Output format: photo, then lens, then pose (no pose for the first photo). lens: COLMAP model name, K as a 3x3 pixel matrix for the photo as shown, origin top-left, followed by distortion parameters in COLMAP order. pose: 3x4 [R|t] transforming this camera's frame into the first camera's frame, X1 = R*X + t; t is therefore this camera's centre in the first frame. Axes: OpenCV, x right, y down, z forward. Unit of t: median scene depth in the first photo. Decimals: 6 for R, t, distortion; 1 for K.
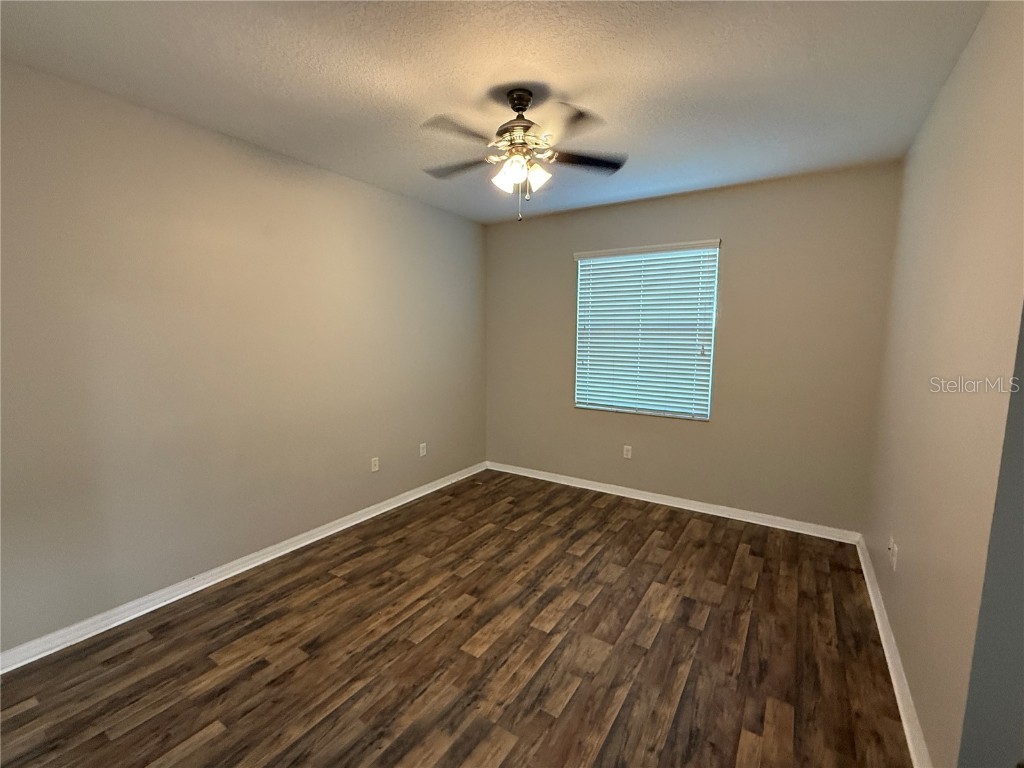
lens RADIAL K [[444.7, 0, 514.6], [0, 444.7, 384.4], [0, 0, 1]] dist [0.000865, -0.000434]
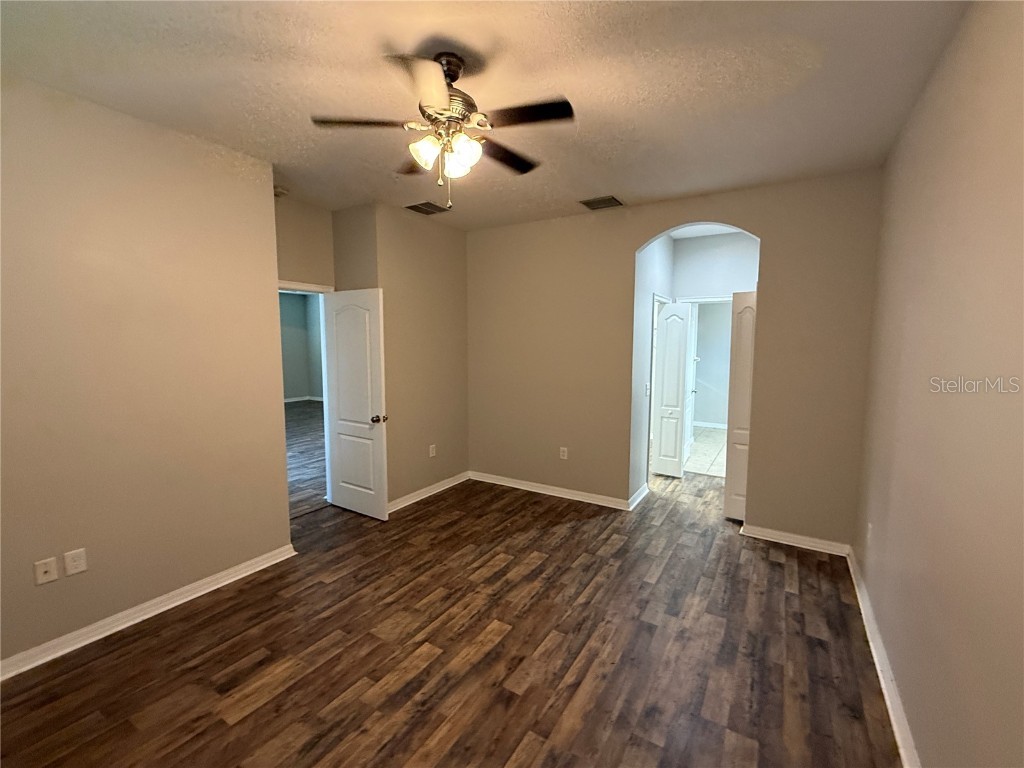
lens RADIAL K [[444.7, 0, 514.6], [0, 444.7, 384.4], [0, 0, 1]] dist [0.000865, -0.000434]
pose [[-0.999661, -0.009448, -0.024255, -0.091356], [-0.014330, 0.977647, 0.209765, -0.213014], [0.021731, 0.210042, -0.977451, 1.857622]]
